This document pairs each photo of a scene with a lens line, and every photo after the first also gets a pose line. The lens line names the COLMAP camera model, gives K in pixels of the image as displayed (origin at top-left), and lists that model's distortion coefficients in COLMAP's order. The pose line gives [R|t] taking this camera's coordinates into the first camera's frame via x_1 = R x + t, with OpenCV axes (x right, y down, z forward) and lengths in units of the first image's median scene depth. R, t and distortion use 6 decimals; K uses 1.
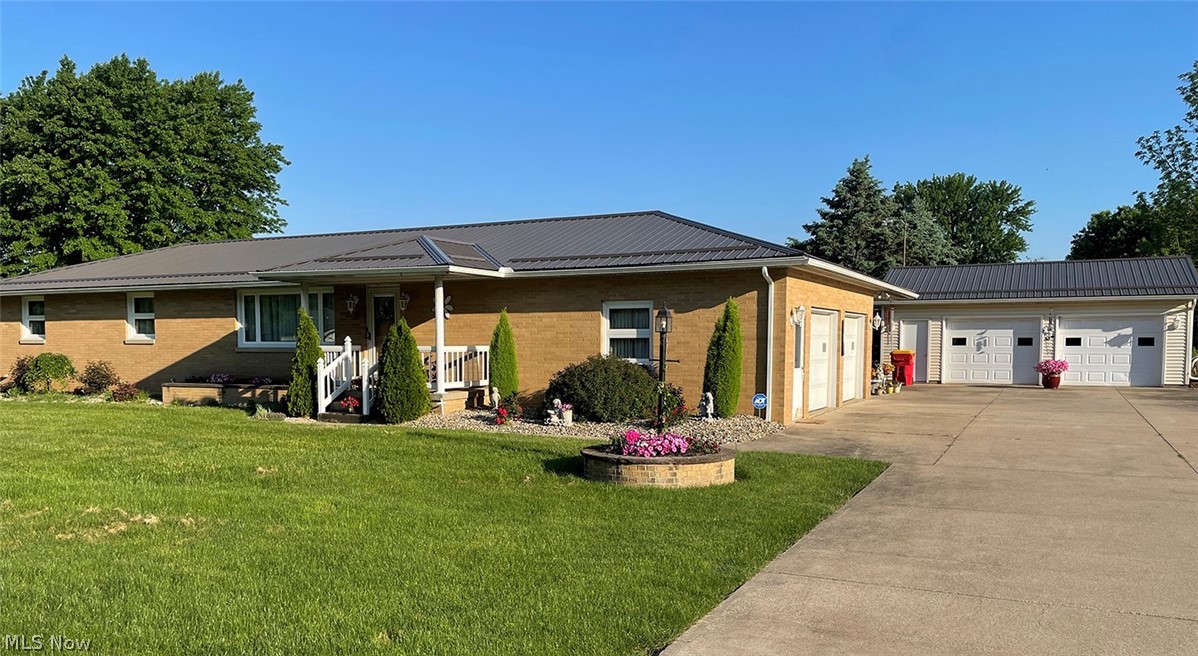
lens RADIAL K [[915.8, 0, 599.4], [0, 915.8, 405.7], [0, 0, 1]] dist [0.078895, -0.111935]
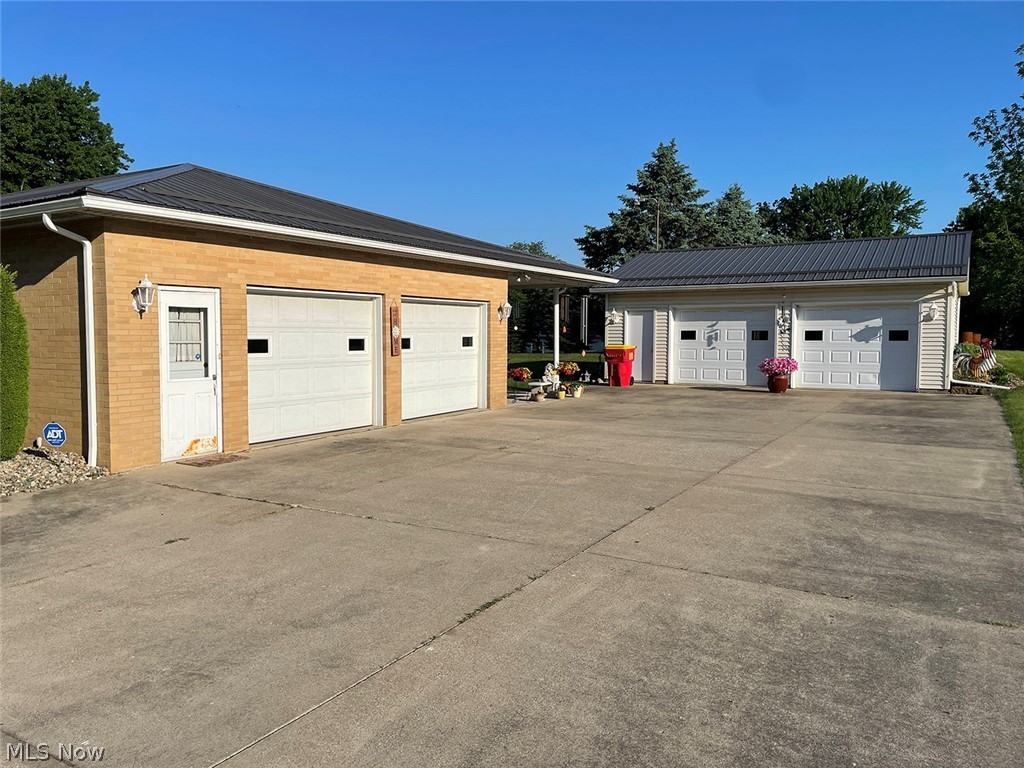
lens RADIAL K [[783.5, 0, 512.0], [0, 783.5, 384.0], [0, 0, 1]] dist [0.084262, -0.115843]
pose [[0.997523, 0.005097, -0.070163, 0.278630], [-0.005364, 0.999979, -0.003616, -0.020711], [0.070143, 0.003983, 0.997529, 0.263756]]
